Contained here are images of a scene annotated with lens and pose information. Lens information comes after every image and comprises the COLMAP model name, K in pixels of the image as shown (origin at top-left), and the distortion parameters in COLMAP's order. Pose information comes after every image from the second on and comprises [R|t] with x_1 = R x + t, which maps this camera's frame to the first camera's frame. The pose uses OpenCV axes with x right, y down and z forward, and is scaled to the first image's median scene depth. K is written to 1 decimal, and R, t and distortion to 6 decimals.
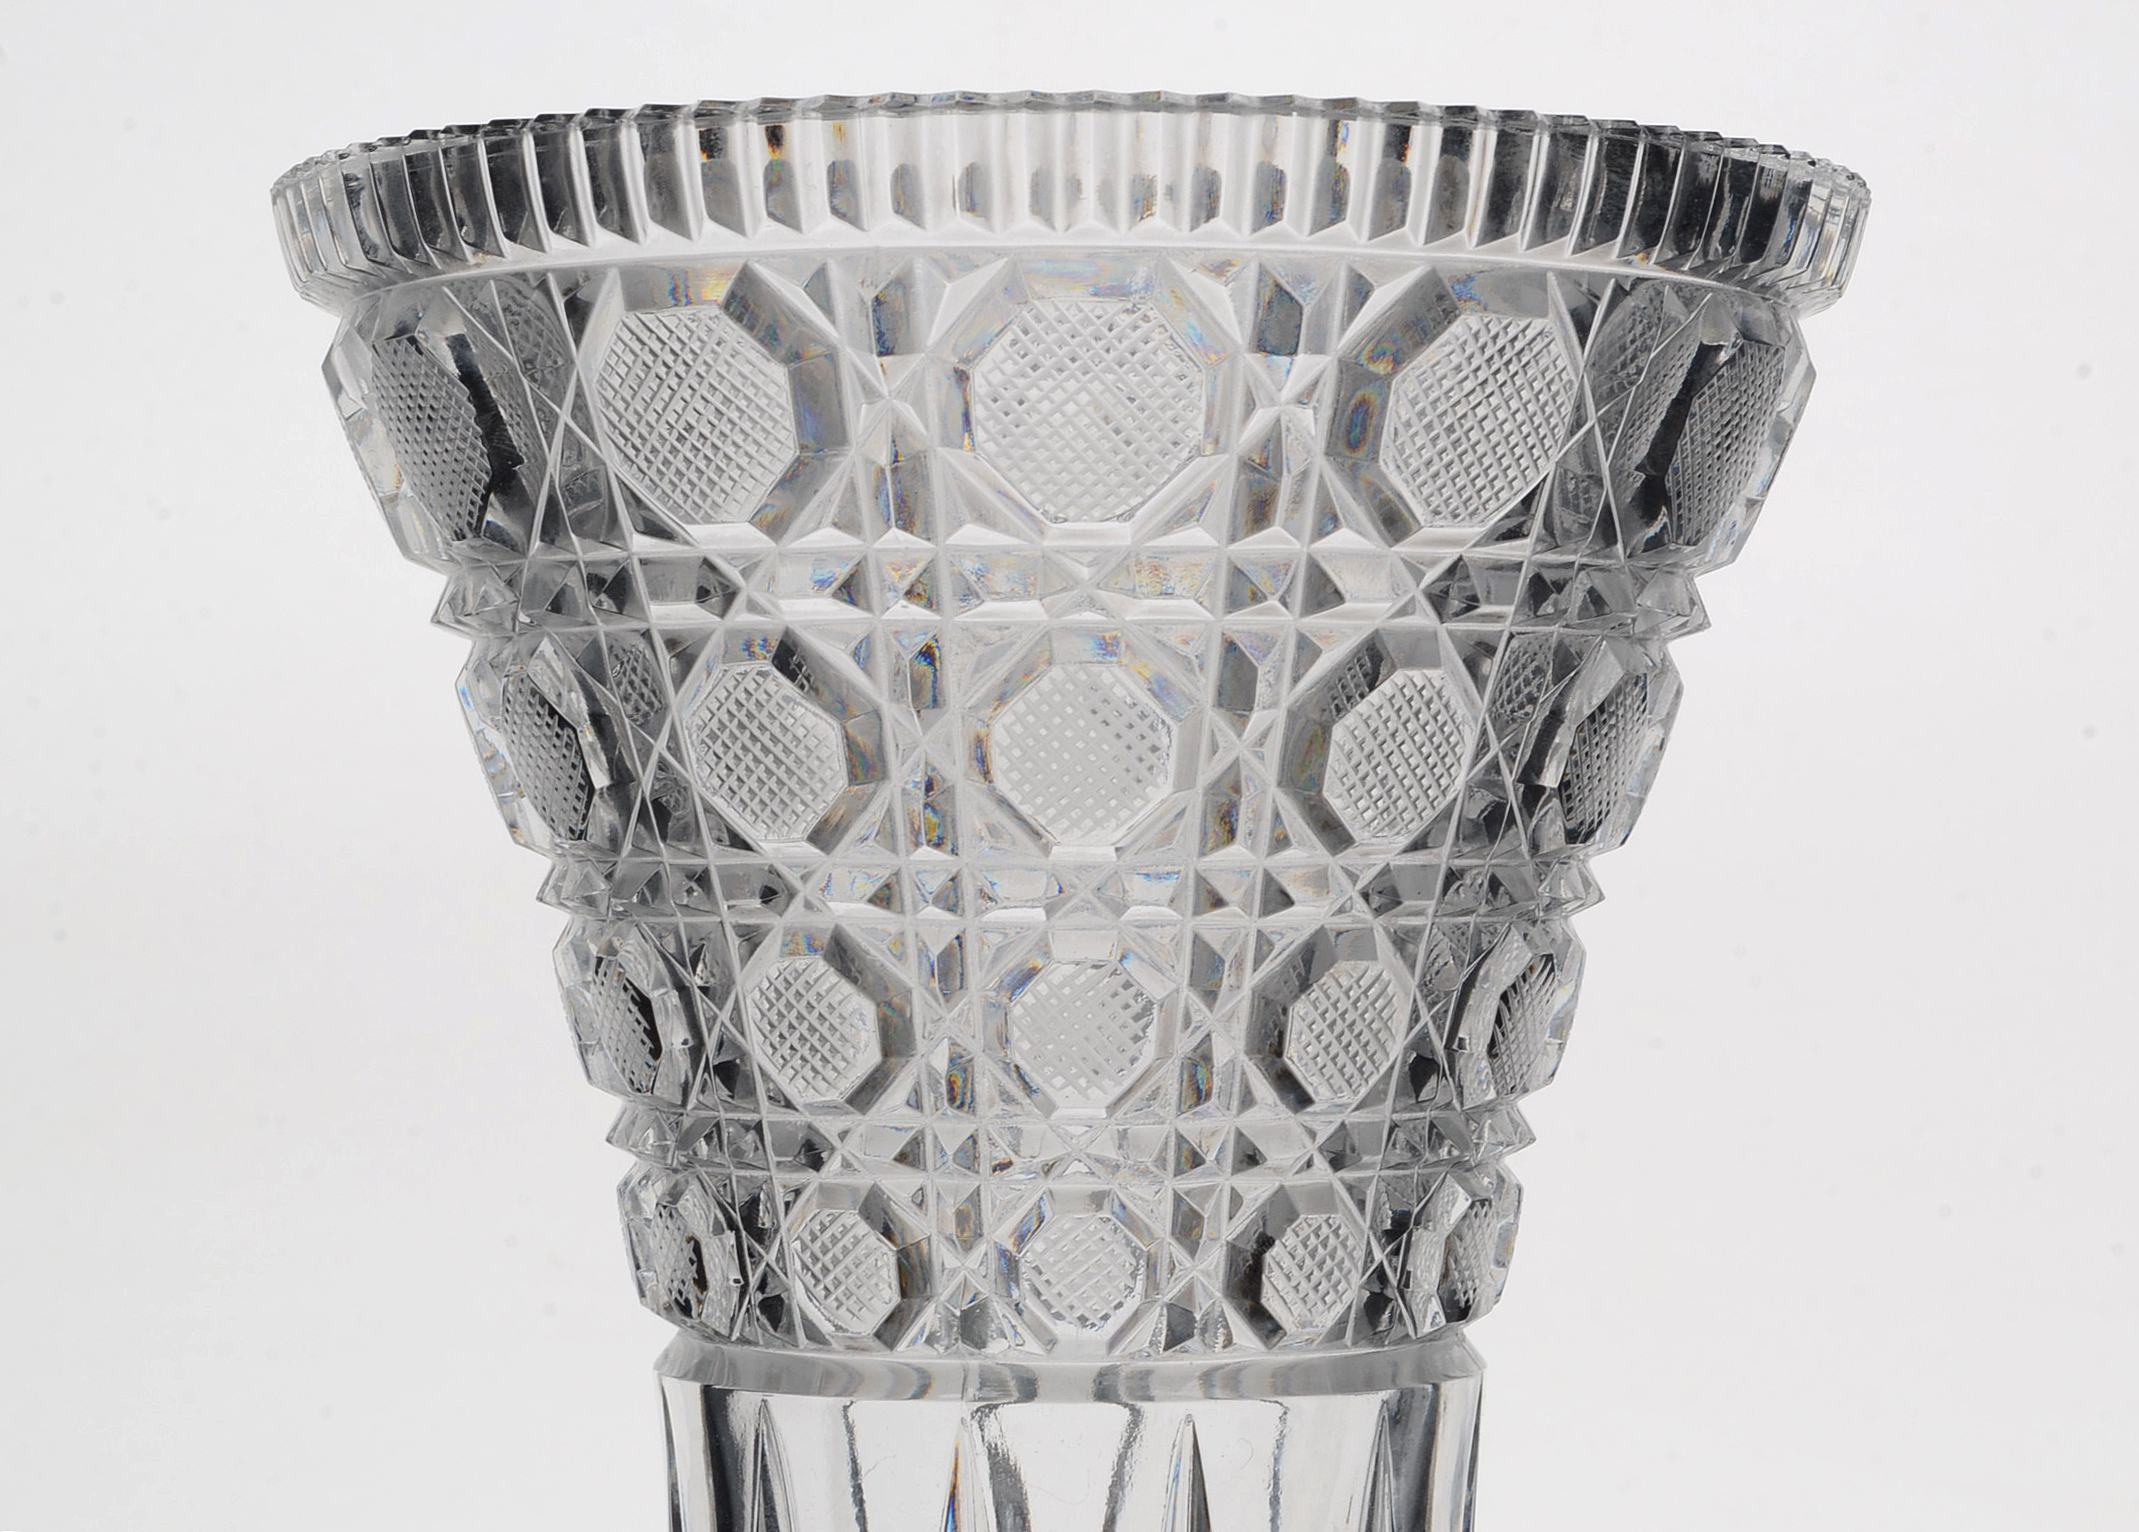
lens RADIAL K [[8891.1, 0, 1070.4], [0, 8891.1, 766.4], [0, 0, 1]] dist [-0.092673, 0.000000]
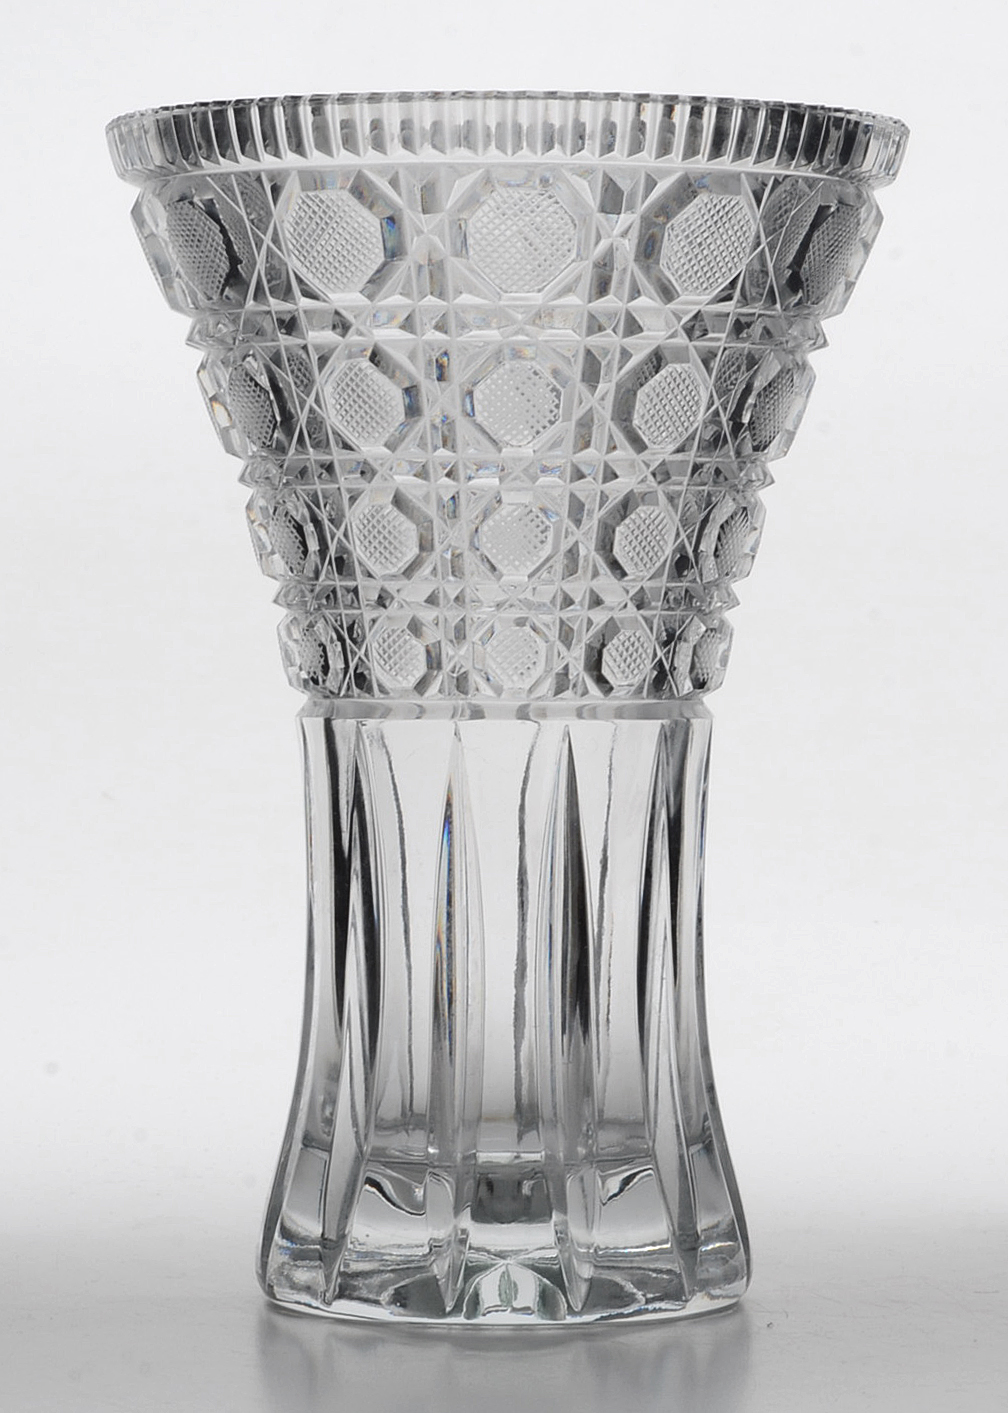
lens RADIAL K [[5695.5, 0, 504.2], [0, 5695.5, 706.2], [0, 0, 1]] dist [-0.045436, 0.000000]
pose [[0.999984, 0.002626, 0.005058, -0.007960], [-0.002856, 0.998942, 0.045895, 0.007781], [-0.004932, -0.045908, 0.998933, -0.323176]]
